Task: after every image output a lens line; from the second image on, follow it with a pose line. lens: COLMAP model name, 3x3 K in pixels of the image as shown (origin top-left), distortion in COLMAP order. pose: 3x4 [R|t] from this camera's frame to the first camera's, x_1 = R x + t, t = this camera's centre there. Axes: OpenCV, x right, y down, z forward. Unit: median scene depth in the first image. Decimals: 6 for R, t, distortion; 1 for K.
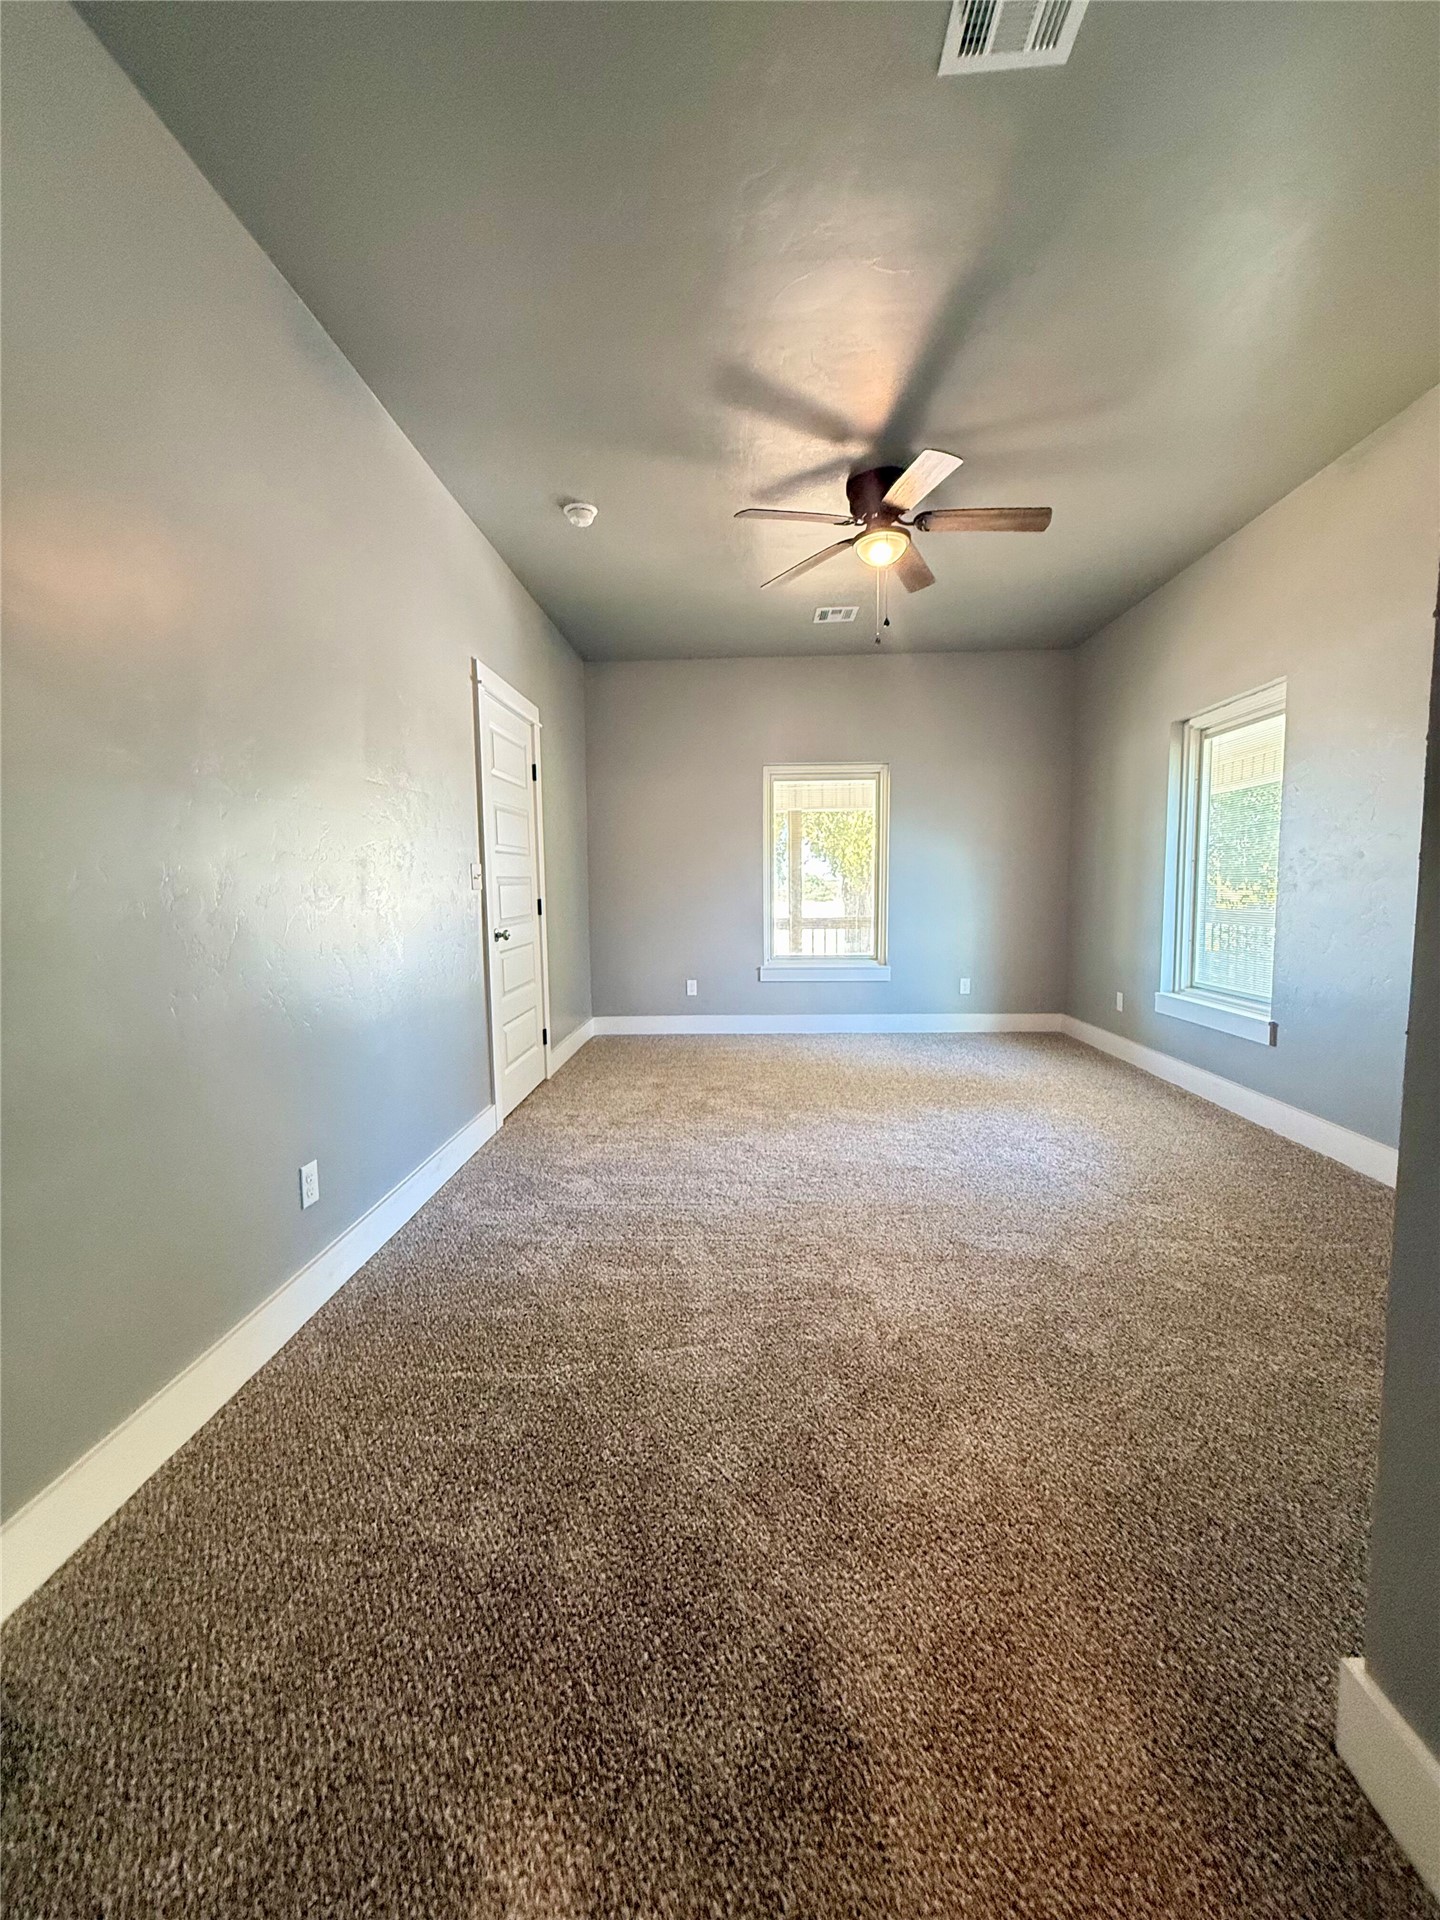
lens RADIAL K [[764.1, 0, 719.7], [0, 764.1, 958.0], [0, 0, 1]] dist [-0.000031, 0.000106]
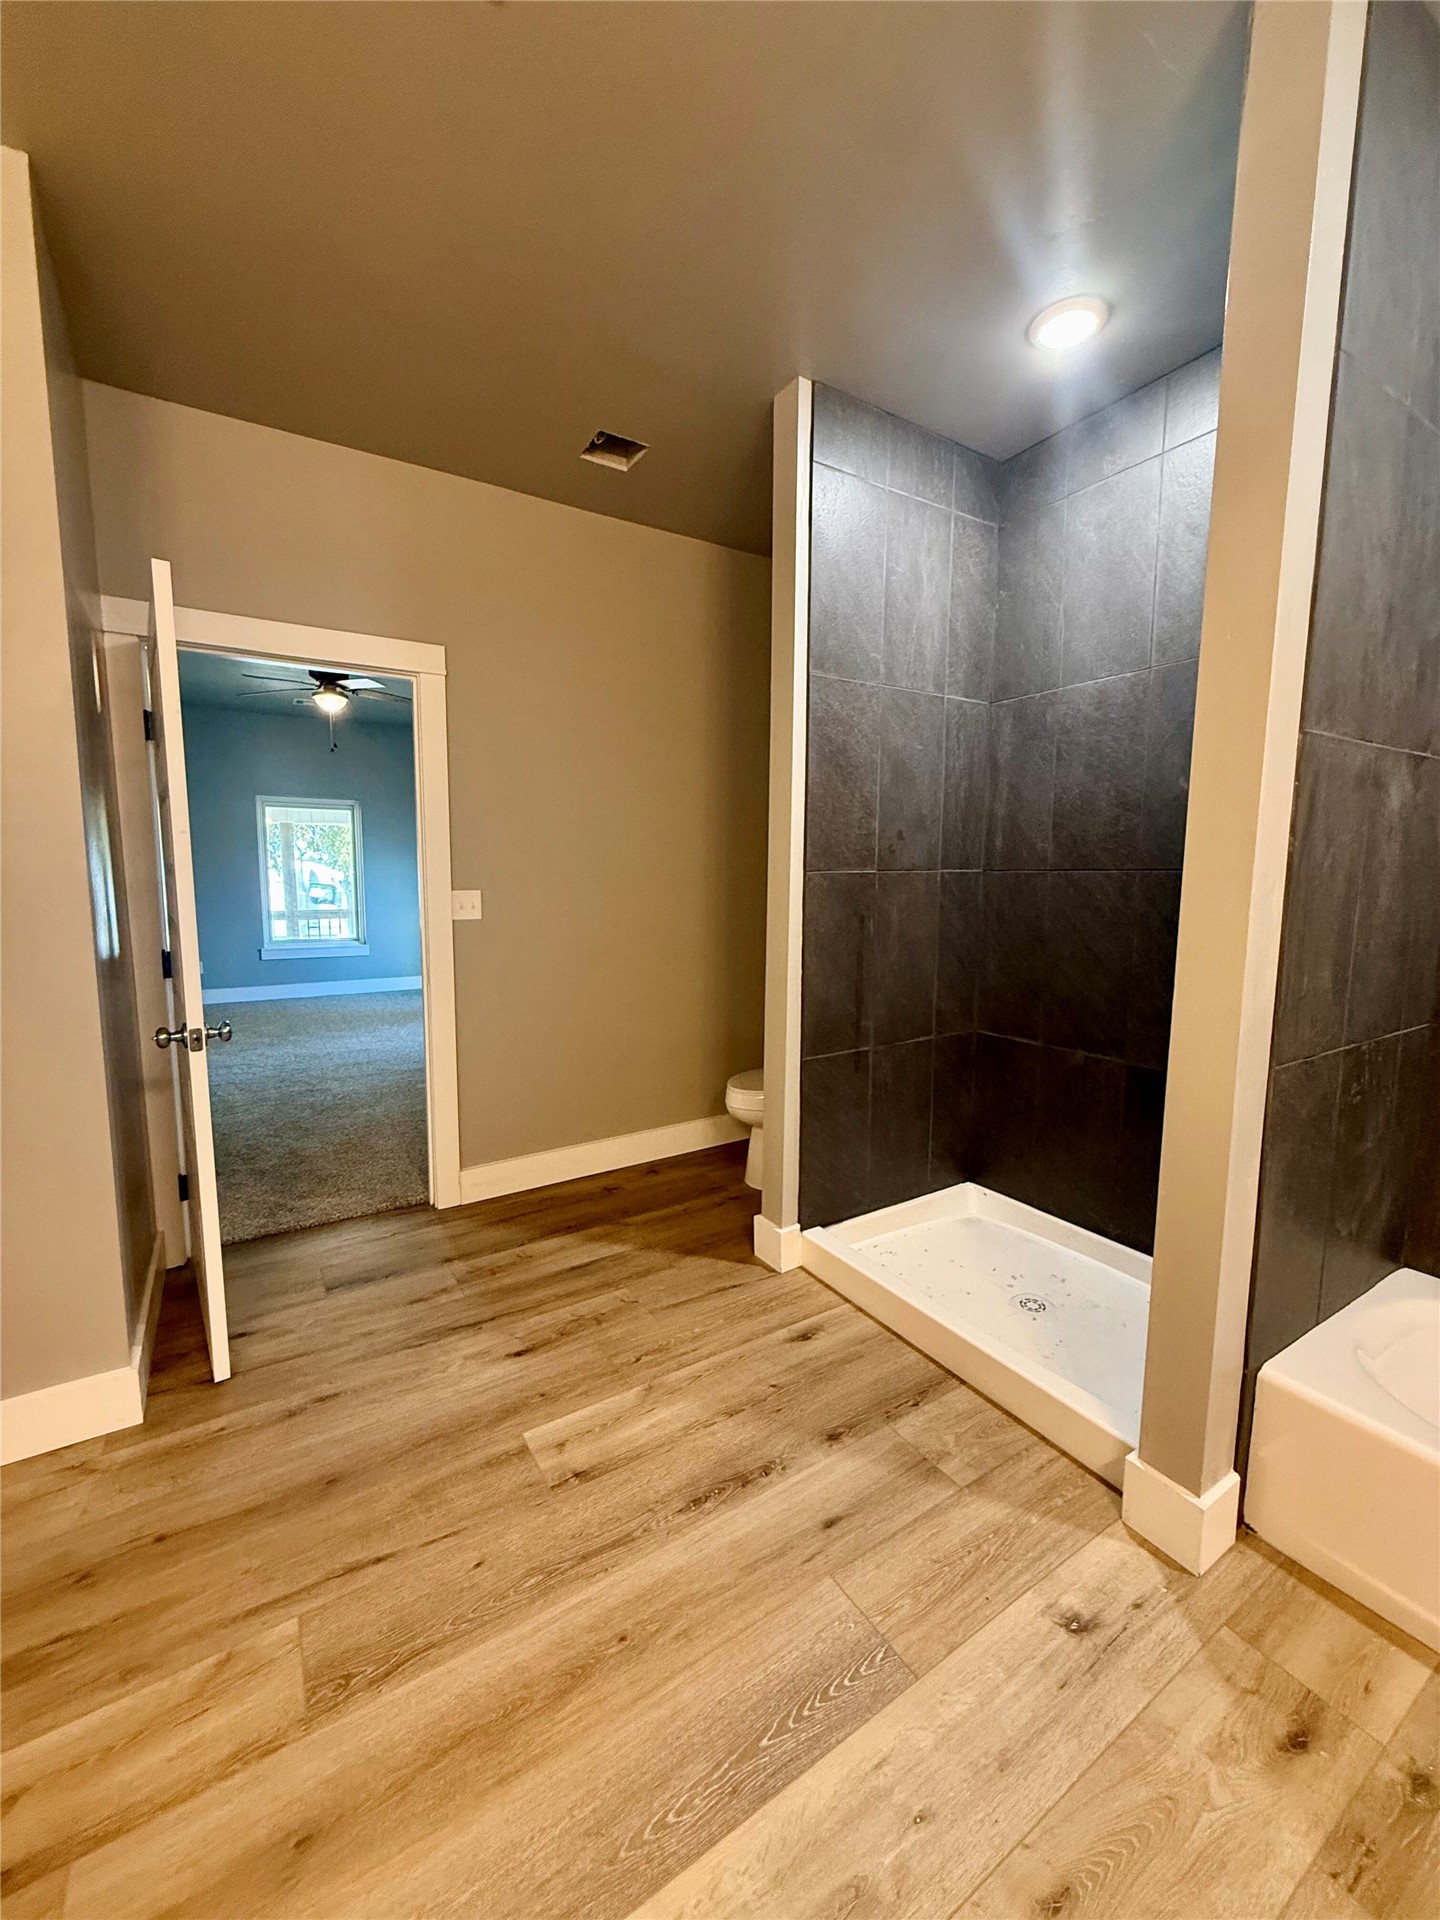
lens RADIAL K [[764.1, 0, 728.3], [0, 764.1, 956.5], [0, 0, 1]] dist [-0.000031, 0.000106]
pose [[0.820373, -0.045015, 0.570054, -0.036124], [0.034576, 0.998978, 0.029127, 0.014033], [-0.570782, -0.004185, 0.821091, -0.524913]]
